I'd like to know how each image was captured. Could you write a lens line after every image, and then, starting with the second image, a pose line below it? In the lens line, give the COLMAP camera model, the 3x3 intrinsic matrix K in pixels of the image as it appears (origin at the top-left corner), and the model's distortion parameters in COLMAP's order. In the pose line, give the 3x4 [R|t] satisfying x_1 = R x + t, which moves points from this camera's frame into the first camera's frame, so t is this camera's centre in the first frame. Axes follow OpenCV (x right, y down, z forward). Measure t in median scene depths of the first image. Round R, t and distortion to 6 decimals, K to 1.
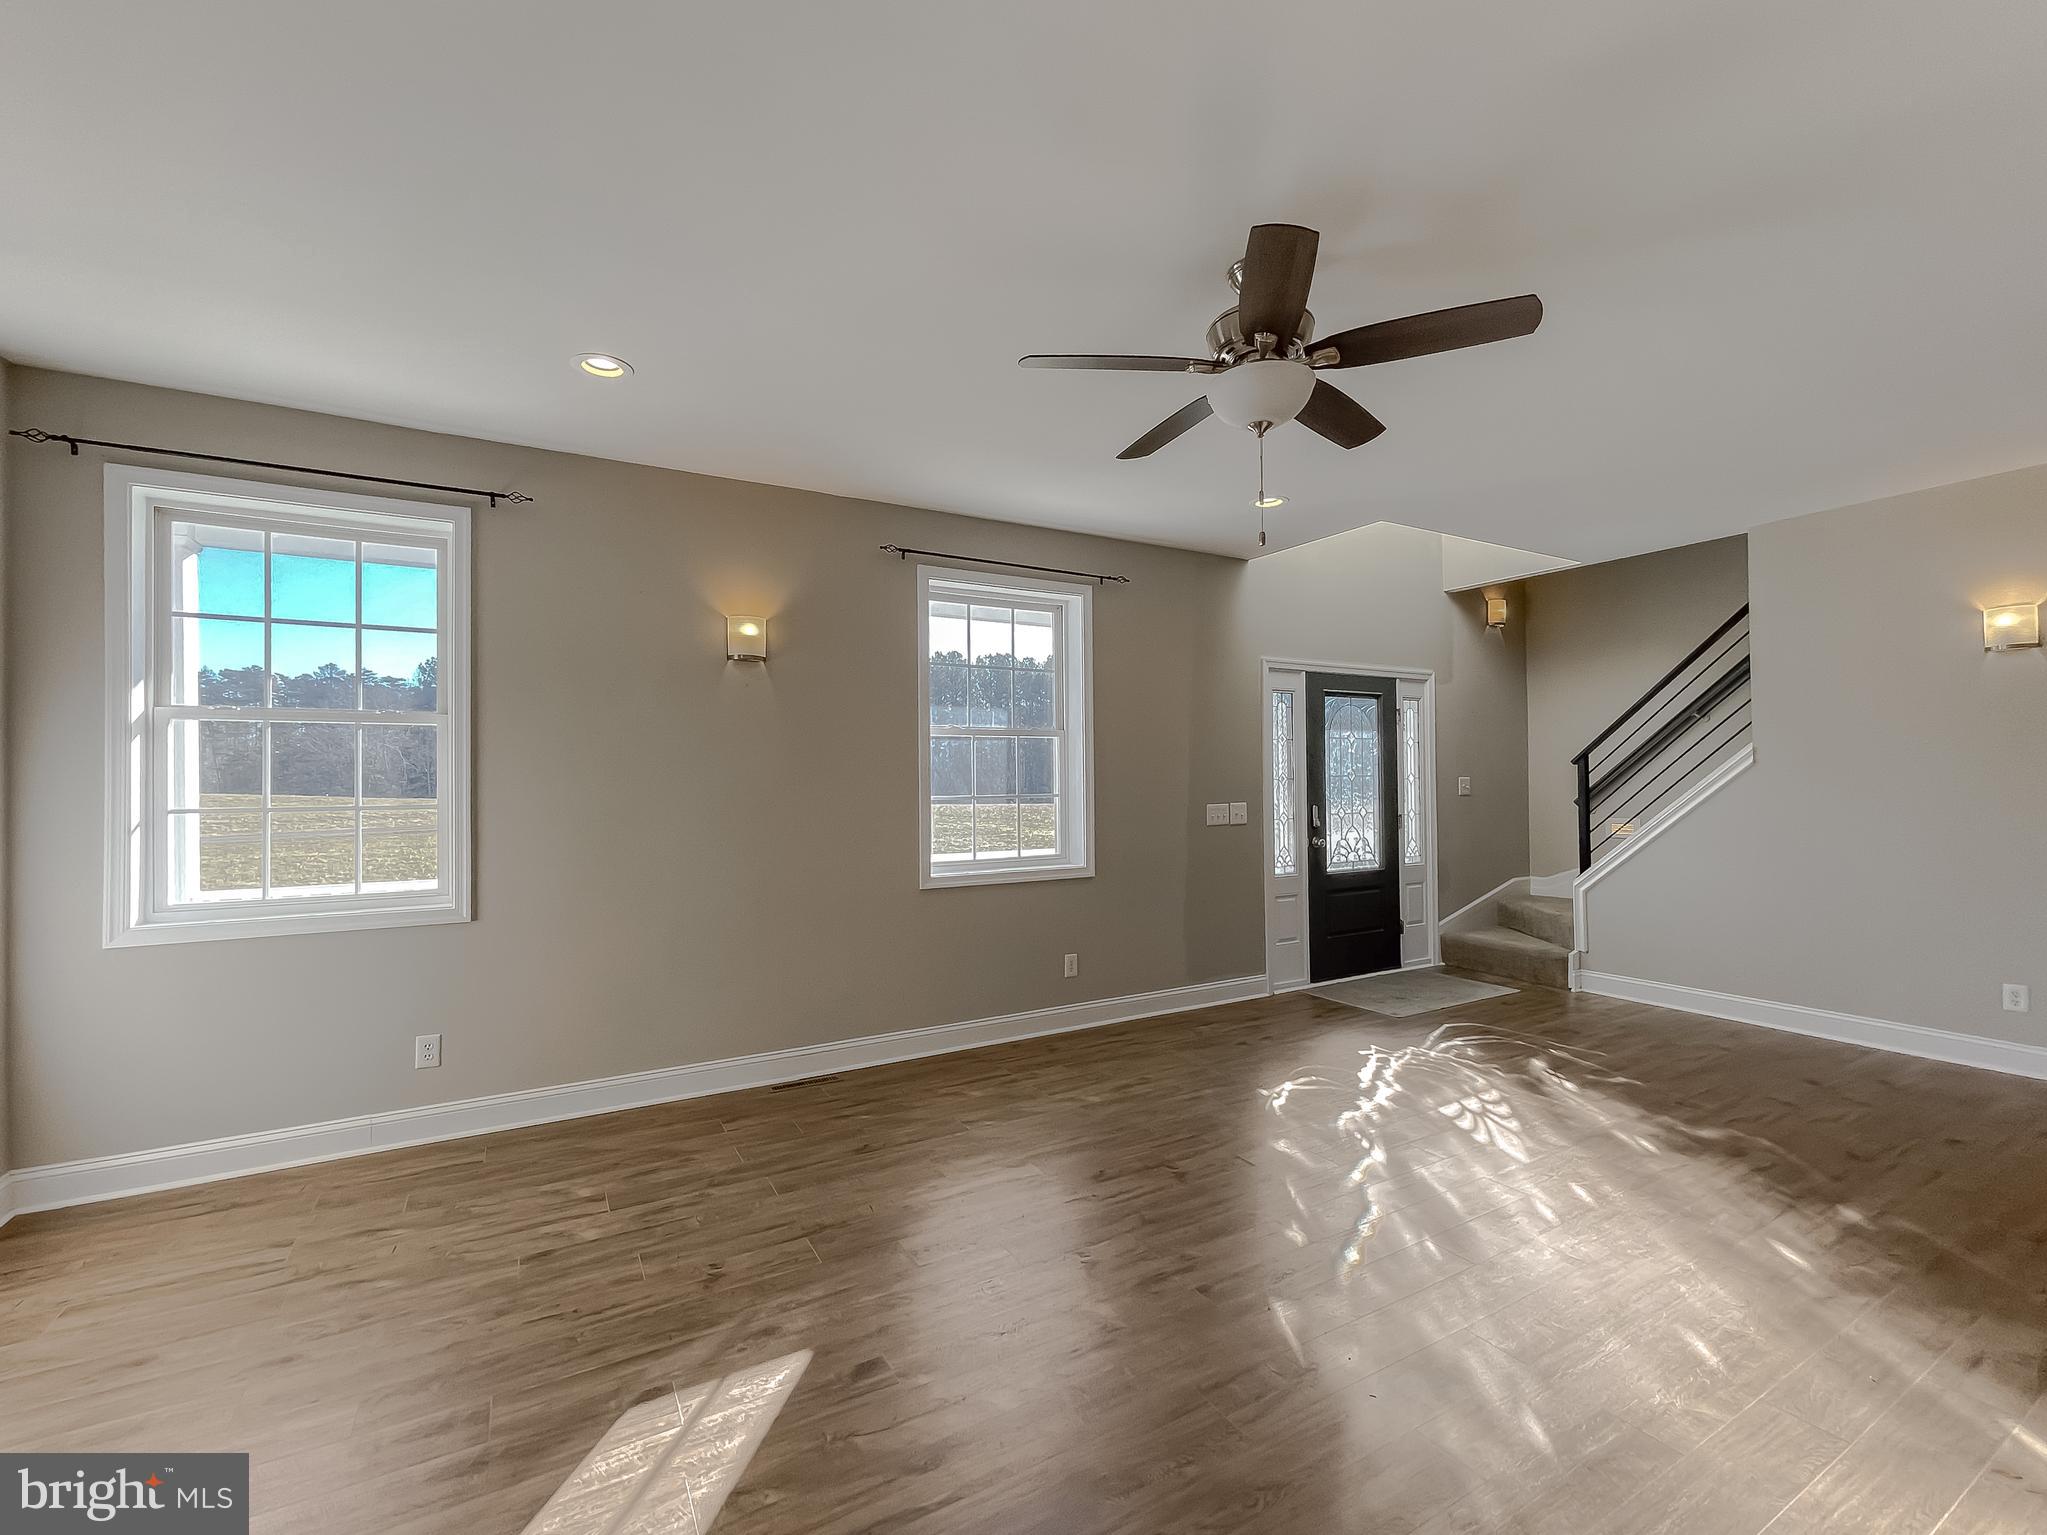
lens RADIAL K [[874.4, 0, 1005.7], [0, 874.4, 772.1], [0, 0, 1]] dist [0.002867, 0.000260]
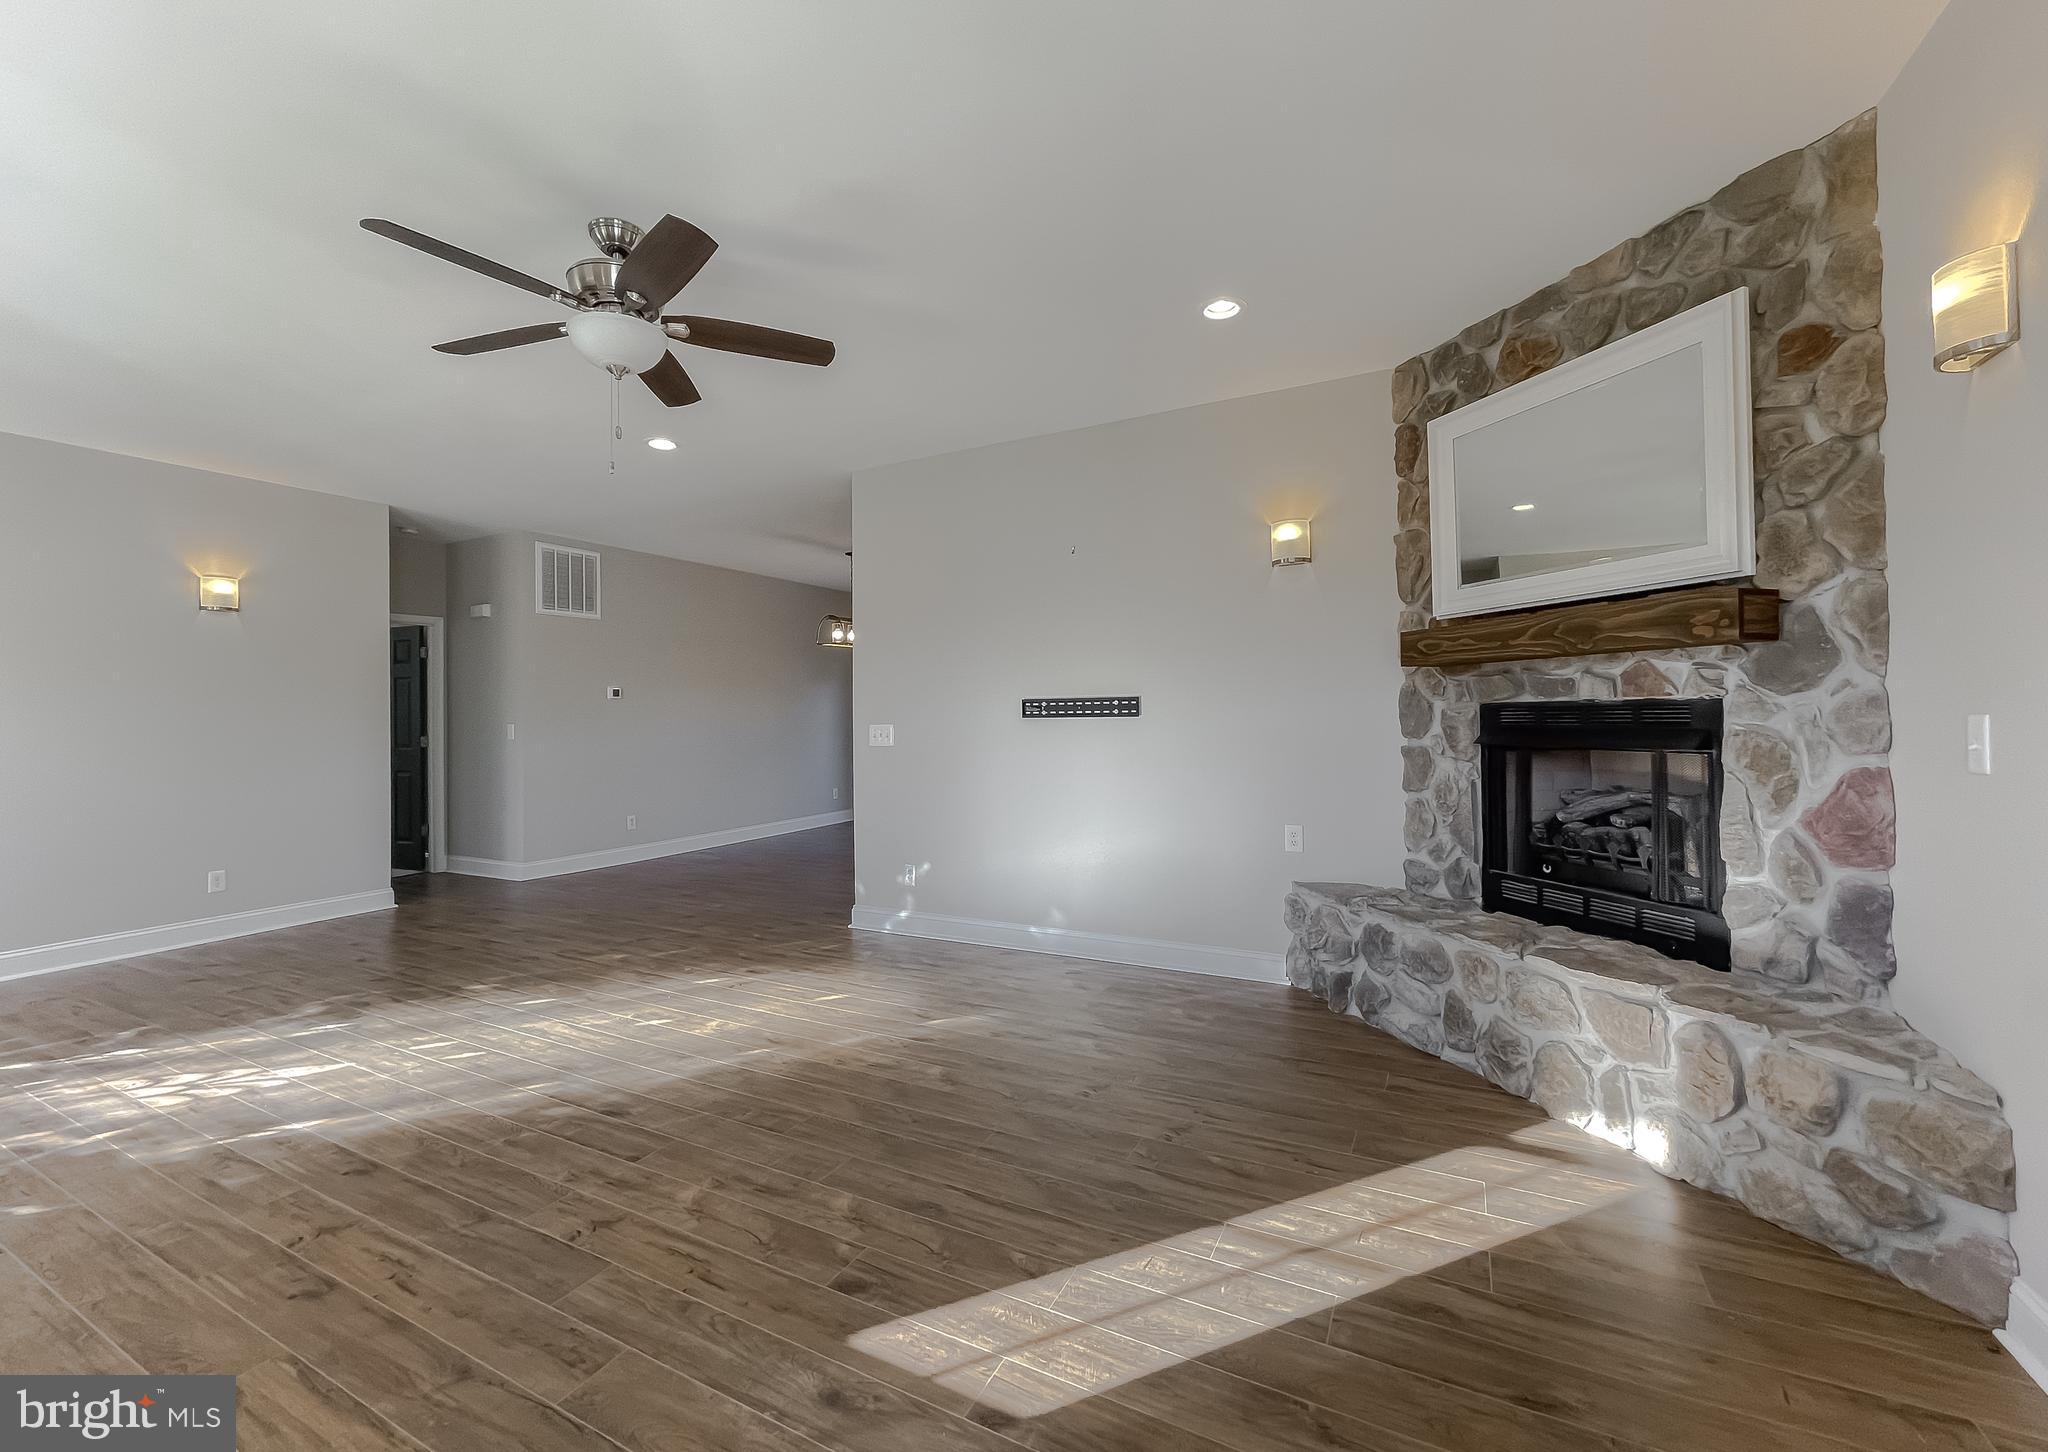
lens RADIAL K [[842.3, 0, 1011.4], [0, 842.3, 715.0], [0, 0, 1]] dist [-0.001937, -0.000094]
pose [[-0.541140, 0.014790, 0.840803, -0.663426], [0.010756, 0.999885, -0.010666, 0.050087], [-0.840864, 0.003271, -0.541237, 0.869176]]
